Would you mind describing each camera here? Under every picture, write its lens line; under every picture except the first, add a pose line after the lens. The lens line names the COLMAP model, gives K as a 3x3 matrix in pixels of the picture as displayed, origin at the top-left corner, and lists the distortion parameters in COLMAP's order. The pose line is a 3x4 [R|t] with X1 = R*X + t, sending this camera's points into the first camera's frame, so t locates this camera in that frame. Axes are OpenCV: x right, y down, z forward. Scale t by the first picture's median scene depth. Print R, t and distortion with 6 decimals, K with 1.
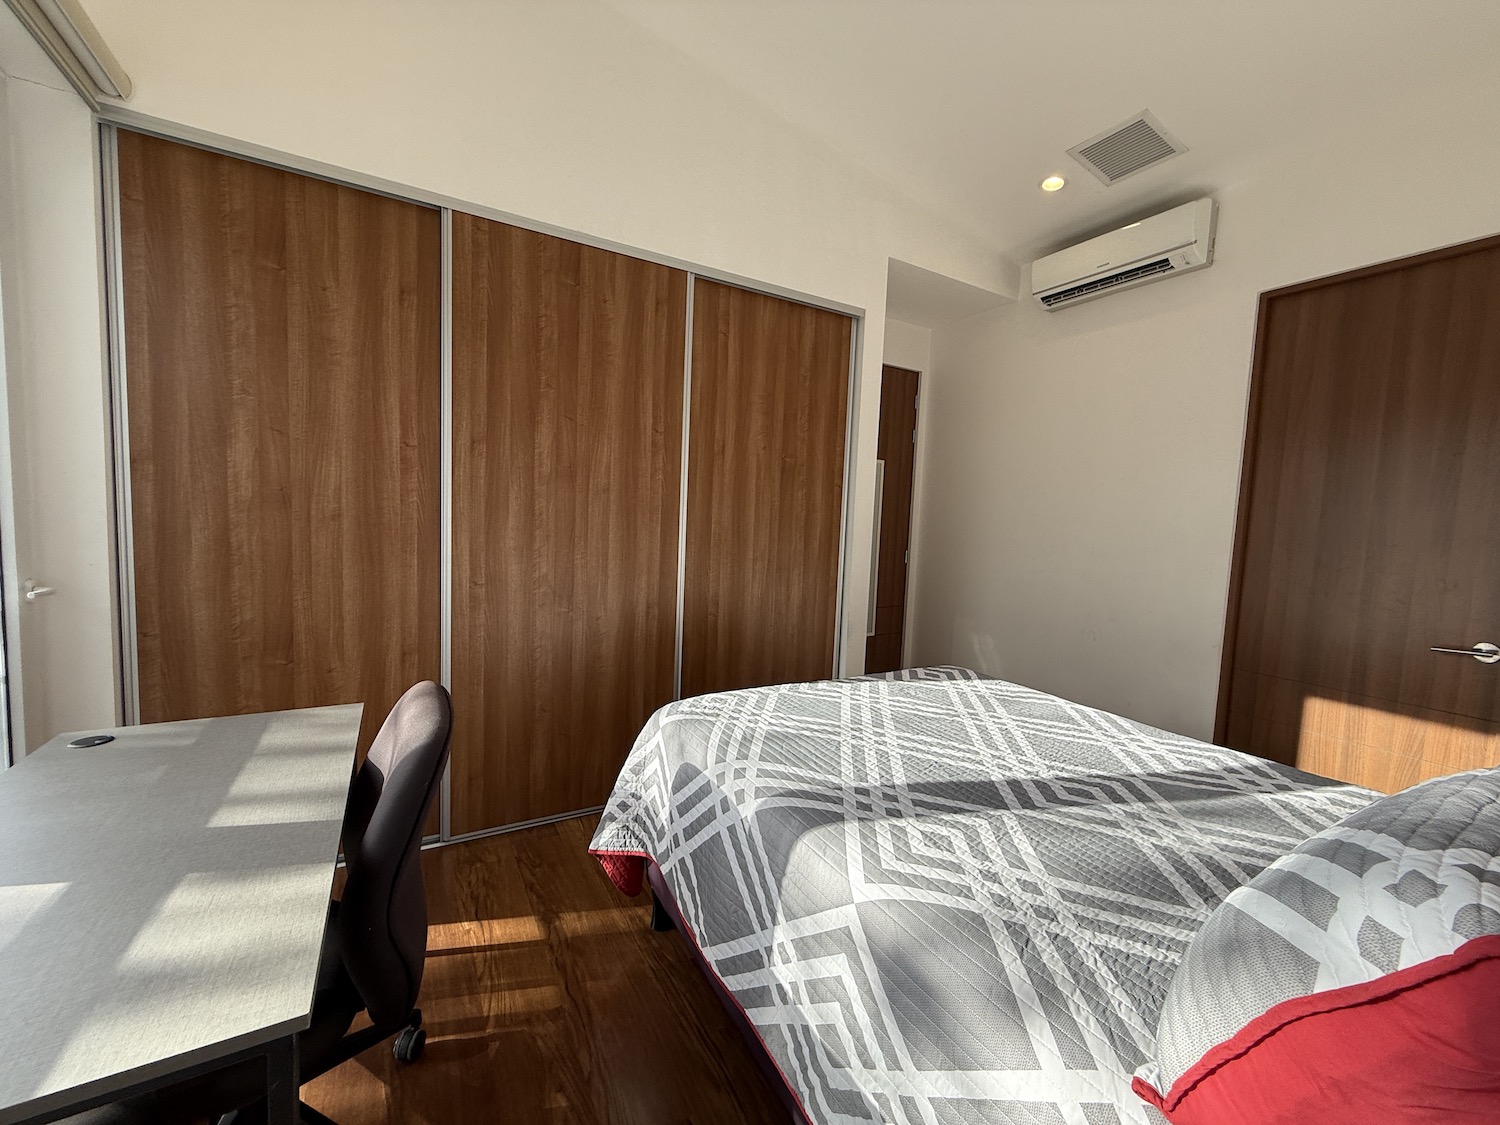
lens RADIAL K [[598.2, 0, 746.6], [0, 598.2, 561.1], [0, 0, 1]] dist [-0.001534, 0.000799]
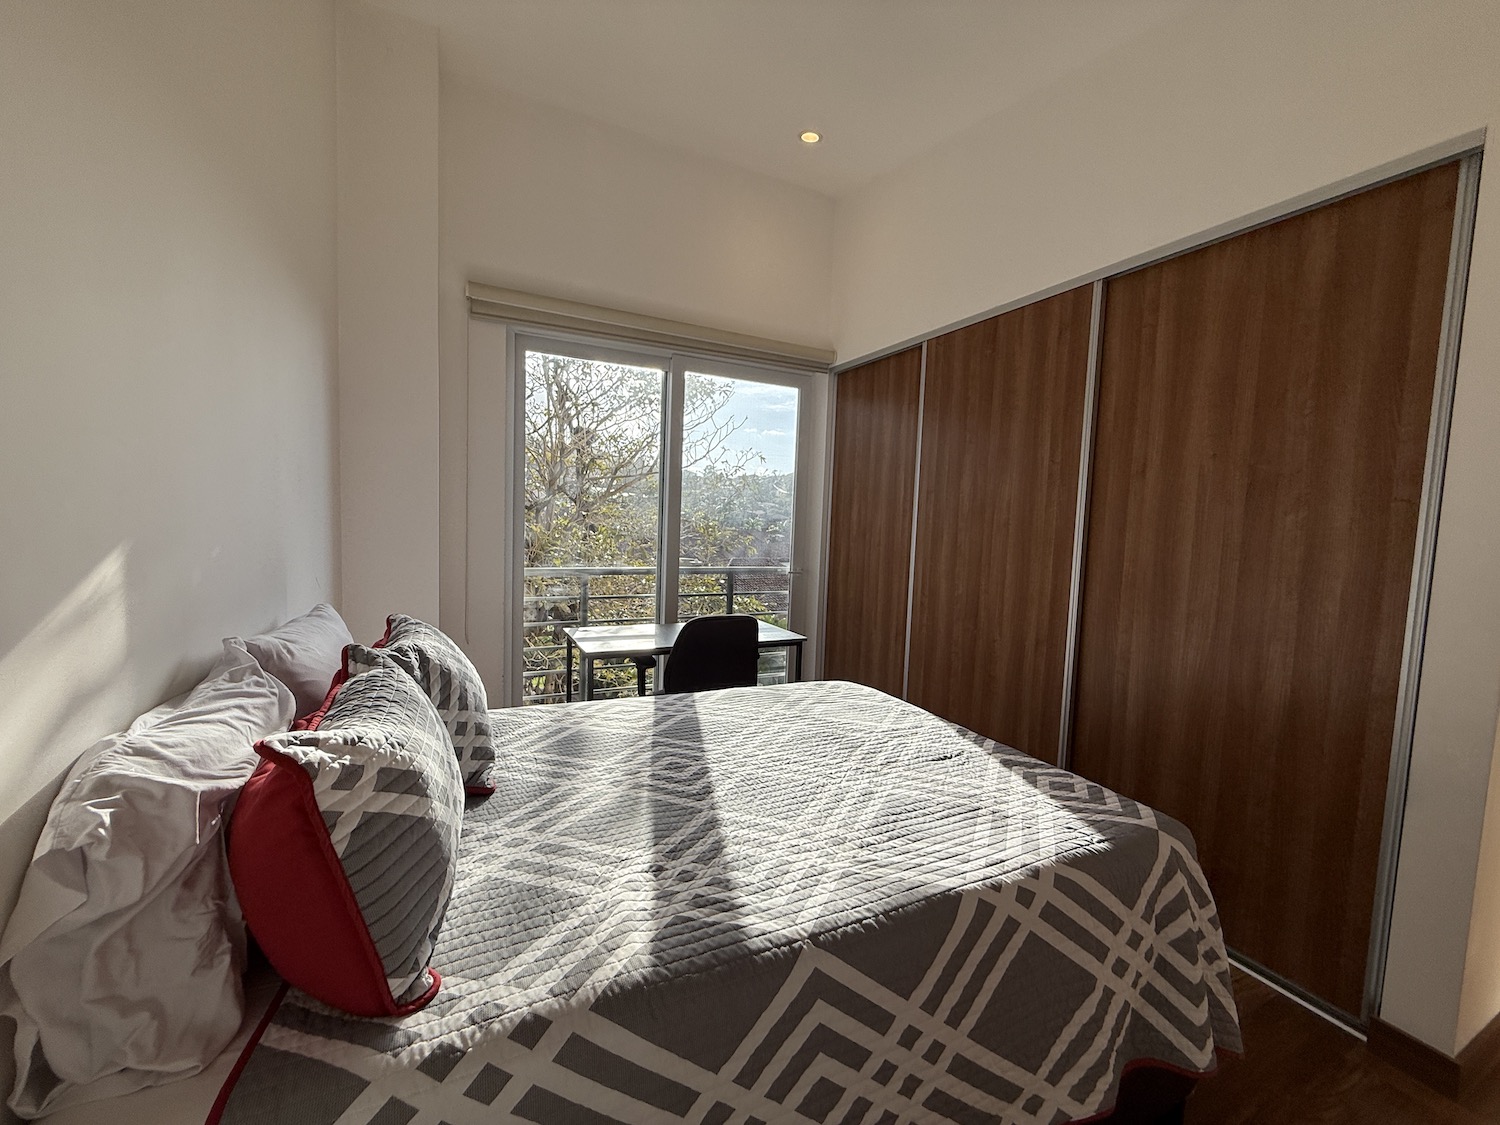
lens RADIAL K [[598.2, 0, 748.4], [0, 598.2, 563.0], [0, 0, 1]] dist [-0.001534, 0.000799]
pose [[-0.050471, 0.028642, -0.998315, 0.856434], [-0.116448, 0.992602, 0.034365, -0.030707], [0.991914, 0.117986, -0.046763, 0.579075]]
